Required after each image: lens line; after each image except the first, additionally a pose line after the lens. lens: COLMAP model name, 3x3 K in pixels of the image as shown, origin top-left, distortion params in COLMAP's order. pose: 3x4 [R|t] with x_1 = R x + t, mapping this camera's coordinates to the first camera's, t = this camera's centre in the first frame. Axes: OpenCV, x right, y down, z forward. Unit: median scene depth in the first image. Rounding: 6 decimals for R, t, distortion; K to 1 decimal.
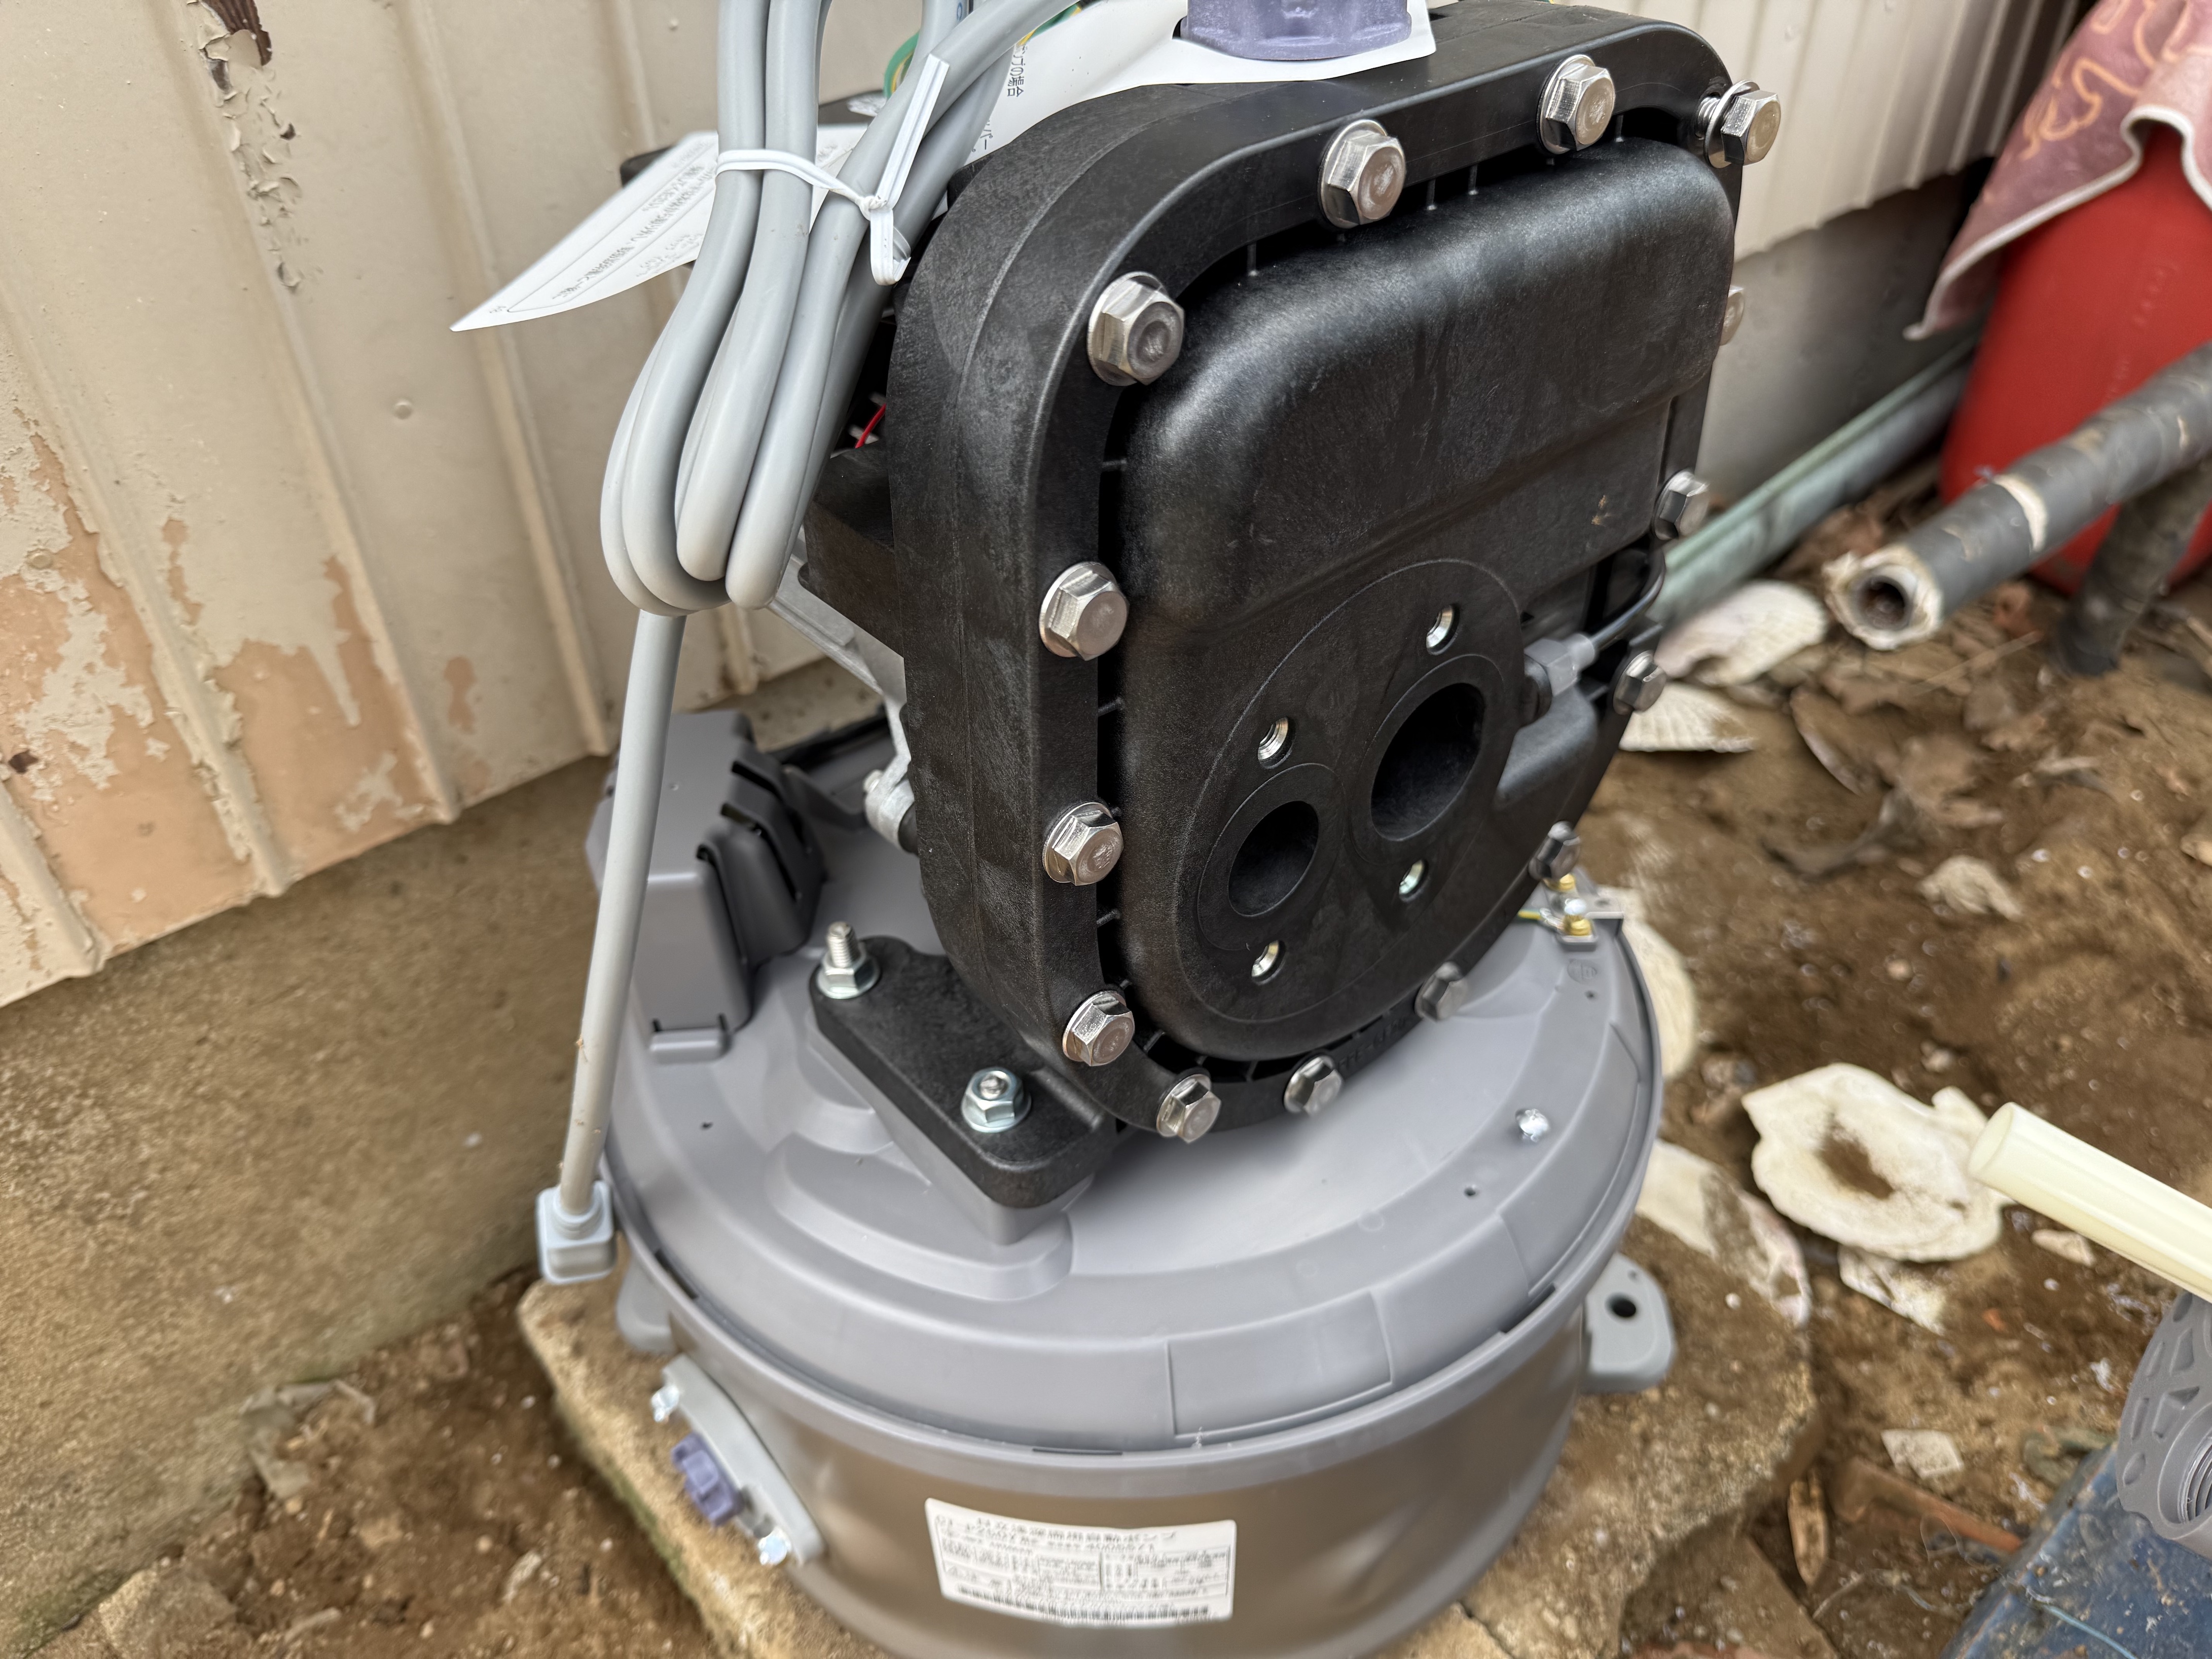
lens RADIAL K [[1643.5, 0, 1106.0], [0, 1643.5, 829.5], [0, 0, 1]] dist [0.008631, -0.087786]
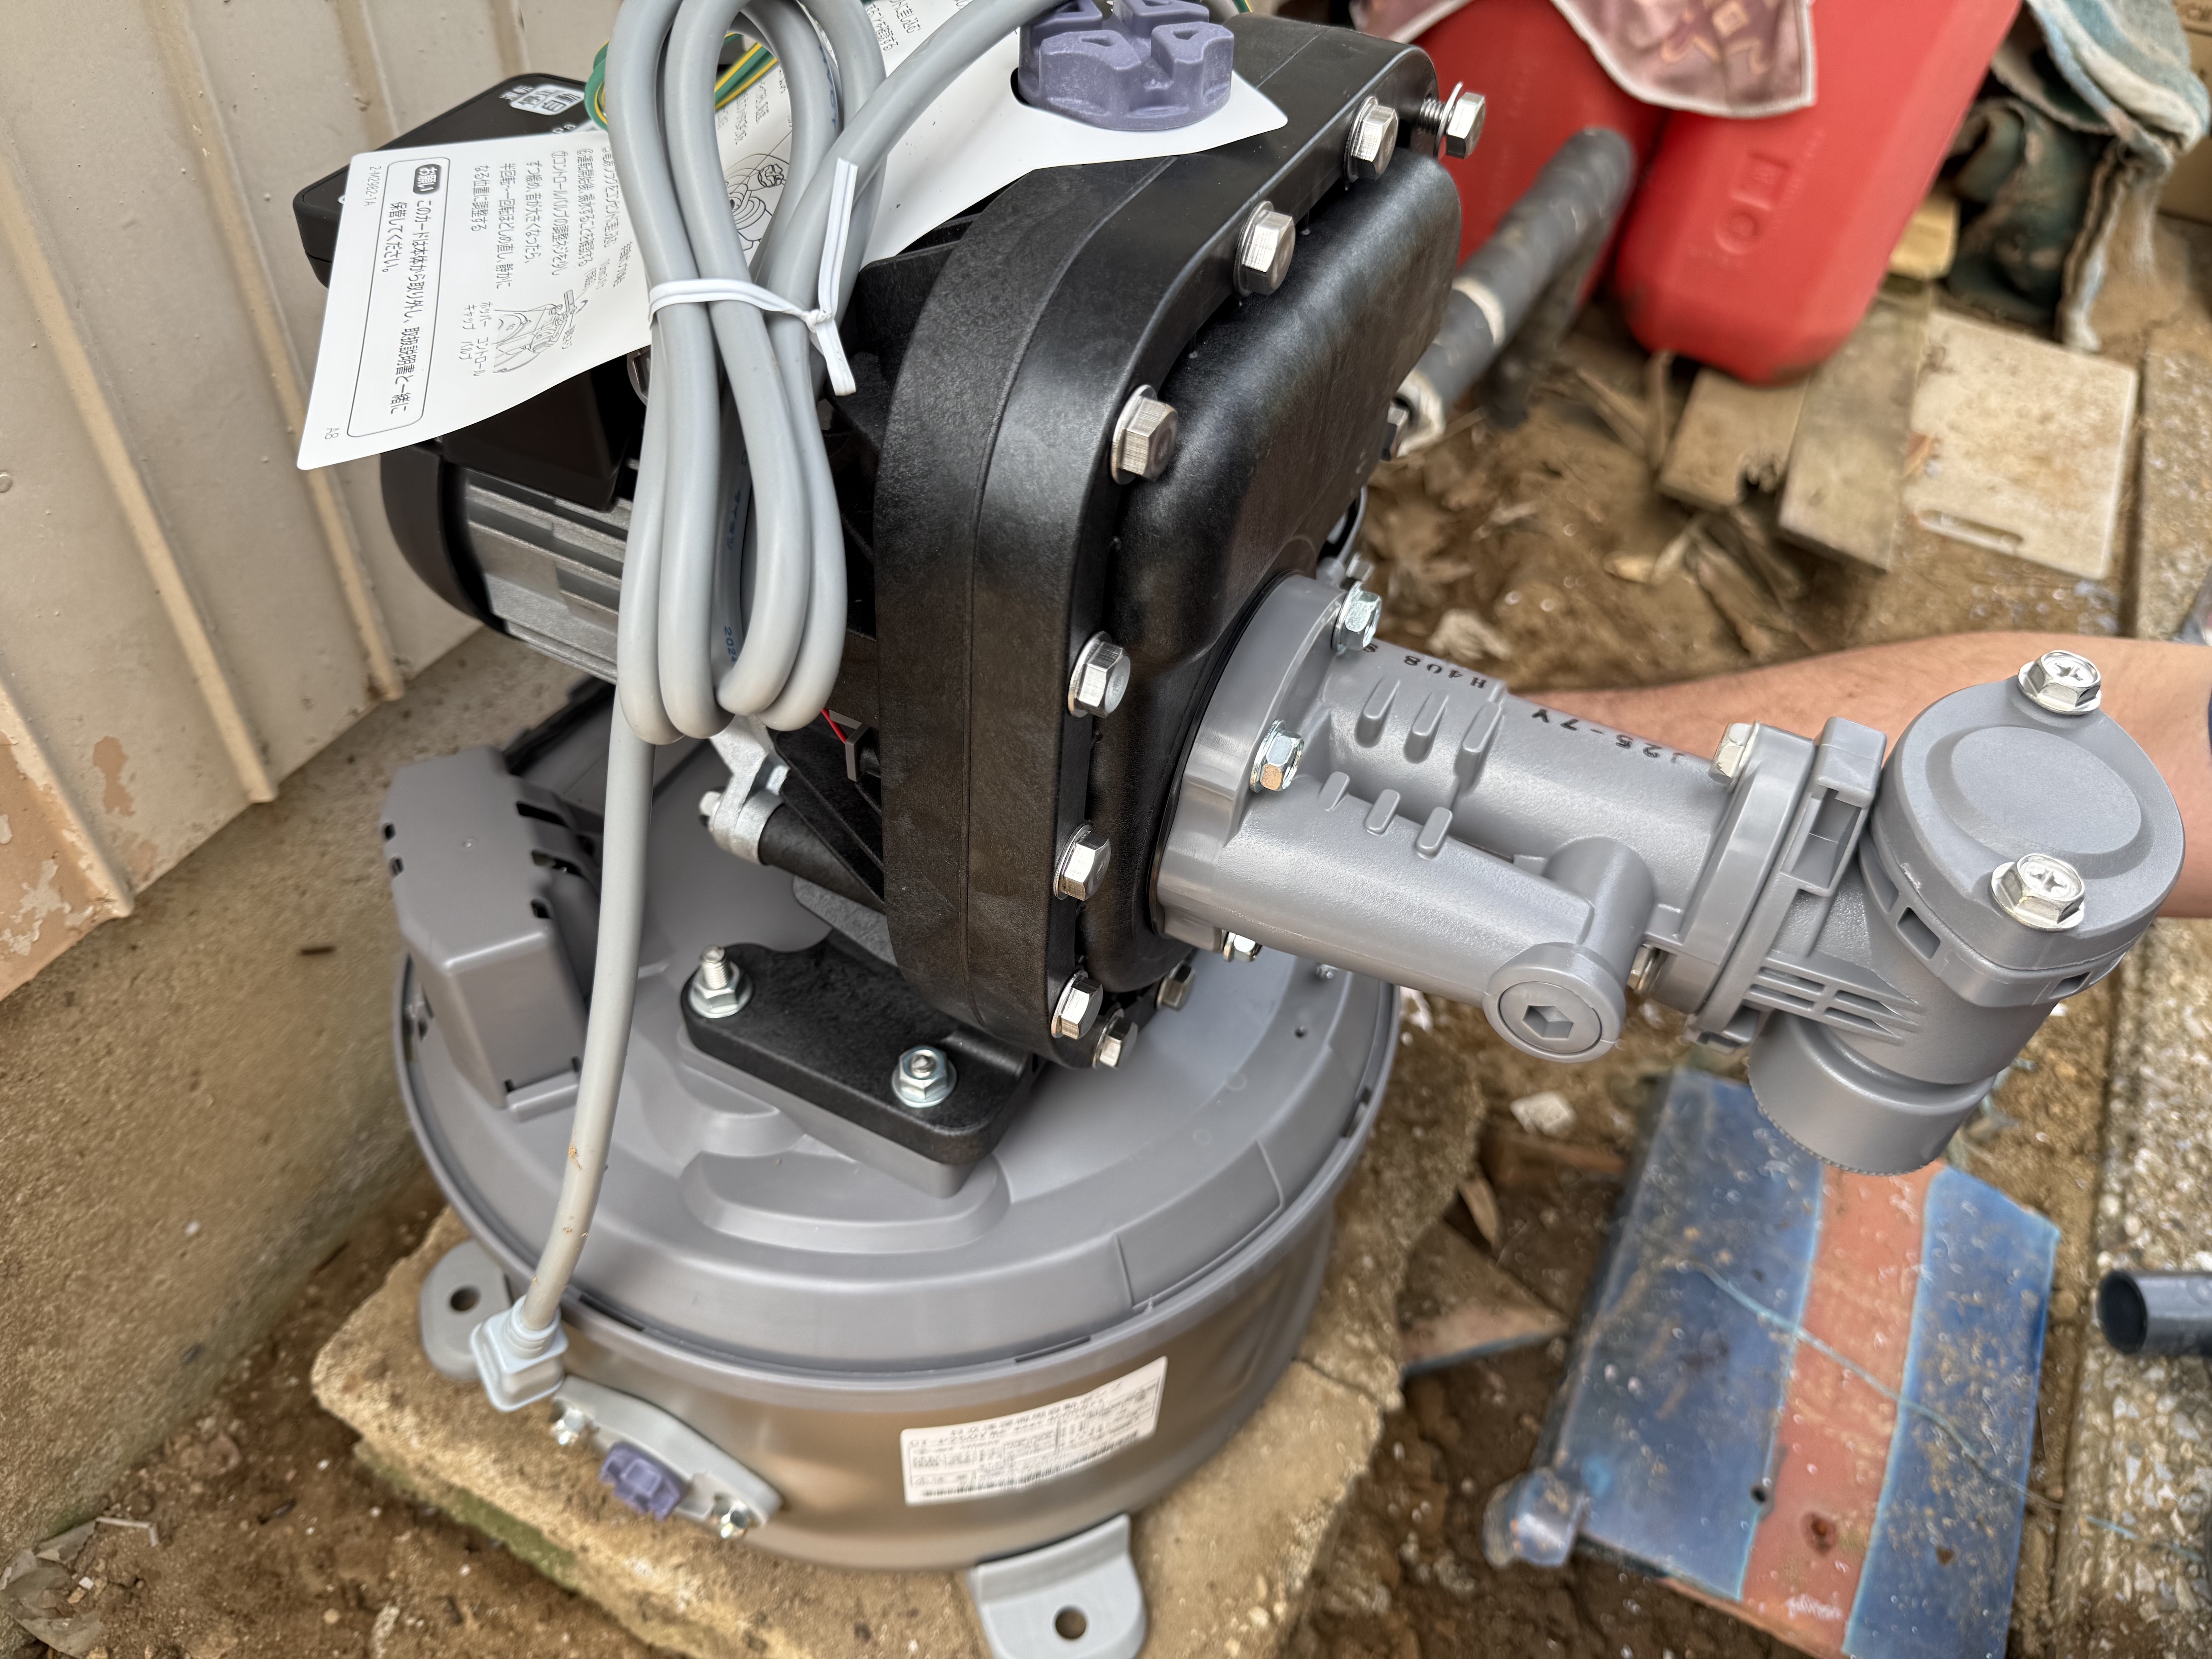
lens RADIAL K [[1637.9, 0, 1106.0], [0, 1637.9, 829.5], [0, 0, 1]] dist [0.006918, -0.039415]
pose [[0.917014, -0.222236, 0.331205, -0.196538], [0.175514, 0.970508, 0.165253, -0.106072], [-0.358162, -0.093408, 0.928975, -0.021533]]
